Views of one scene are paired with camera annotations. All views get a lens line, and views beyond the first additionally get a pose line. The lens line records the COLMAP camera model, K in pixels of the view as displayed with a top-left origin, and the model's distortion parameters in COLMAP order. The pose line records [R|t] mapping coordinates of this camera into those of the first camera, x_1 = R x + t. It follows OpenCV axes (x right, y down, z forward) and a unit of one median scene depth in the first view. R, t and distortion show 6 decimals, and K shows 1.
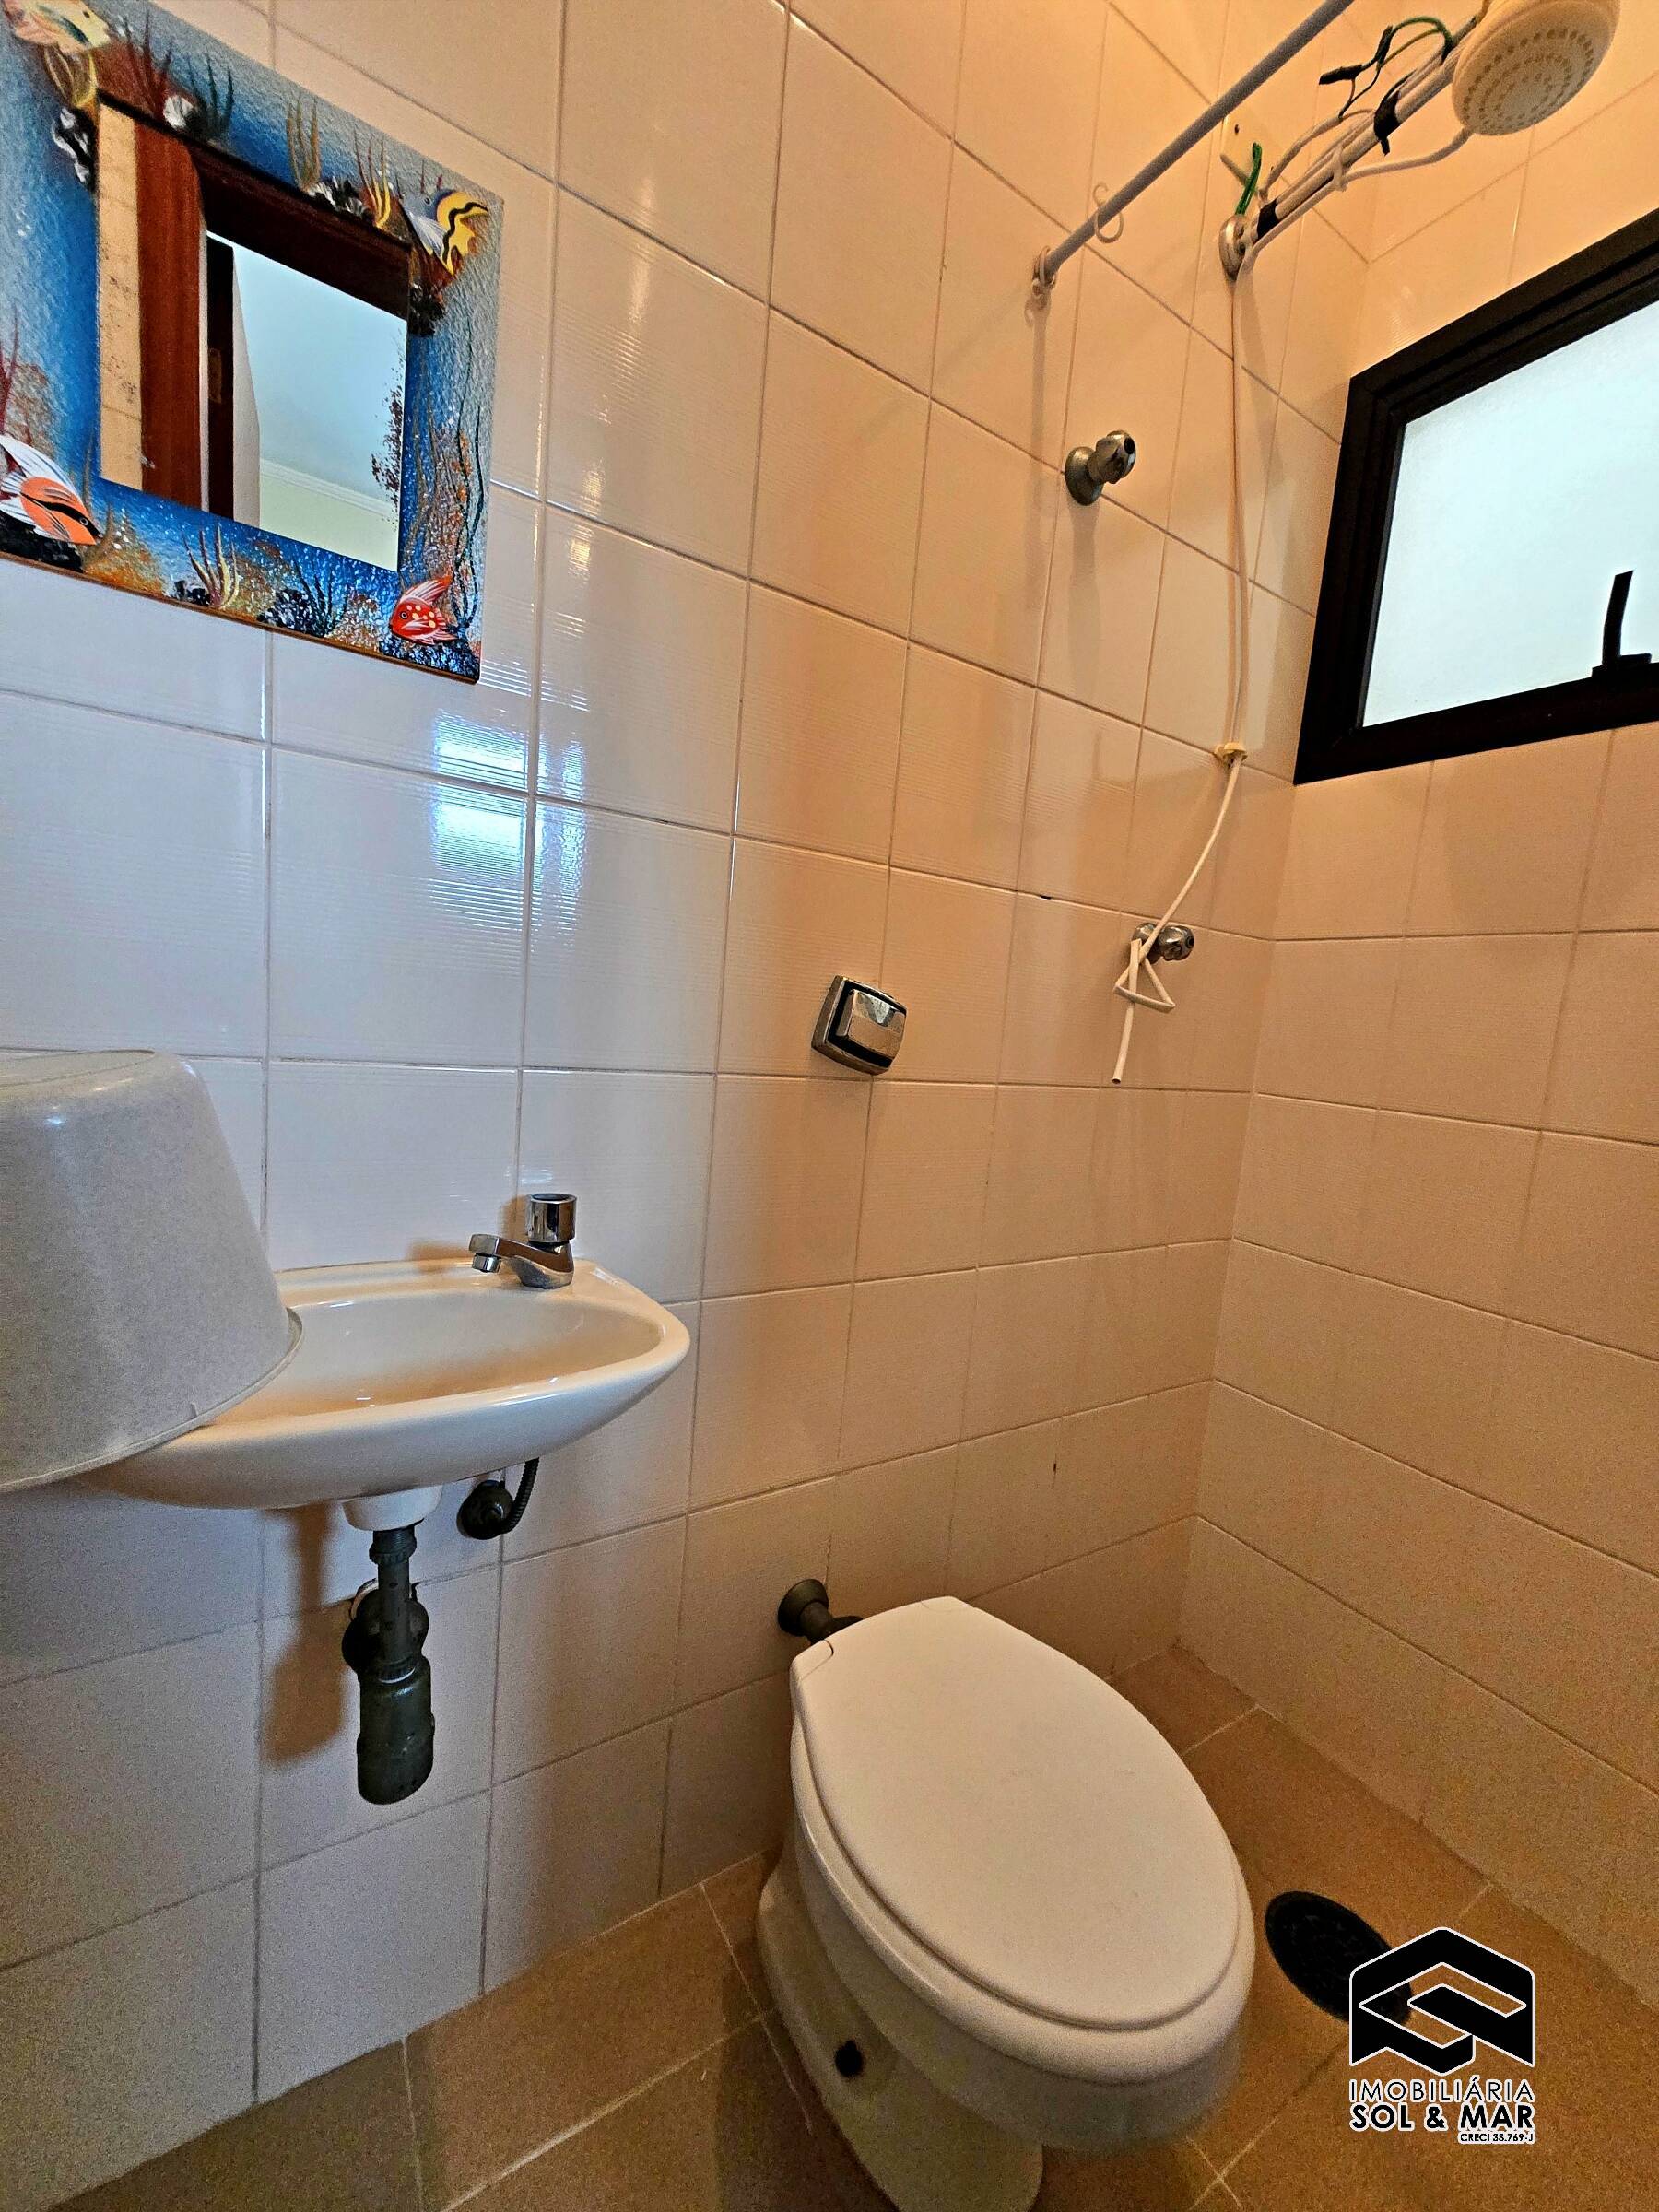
lens RADIAL K [[882.7, 0, 833.6], [0, 882.7, 1110.5], [0, 0, 1]] dist [0.004325, -0.000324]
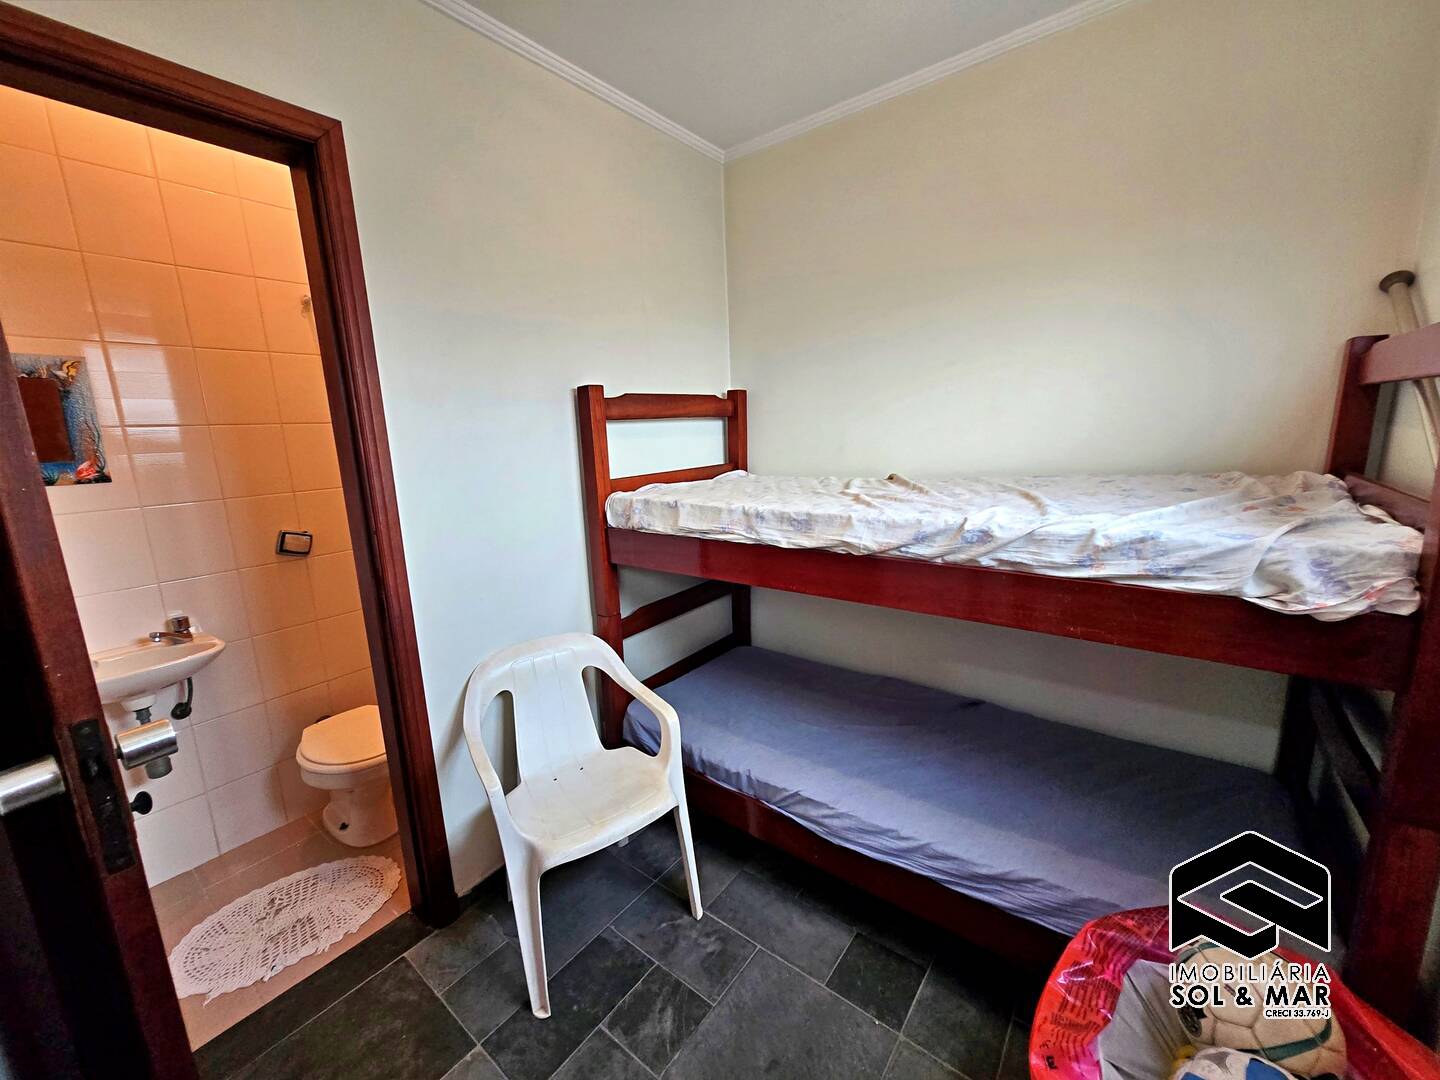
lens RADIAL K [[574.6, 0, 720.8], [0, 574.6, 535.6], [0, 0, 1]] dist [0.004325, -0.000324]
pose [[0.933282, -0.181300, 0.310025, 1.023702], [0.154793, 0.981995, 0.108282, -0.134680], [-0.324075, -0.053068, 0.944542, -1.815431]]
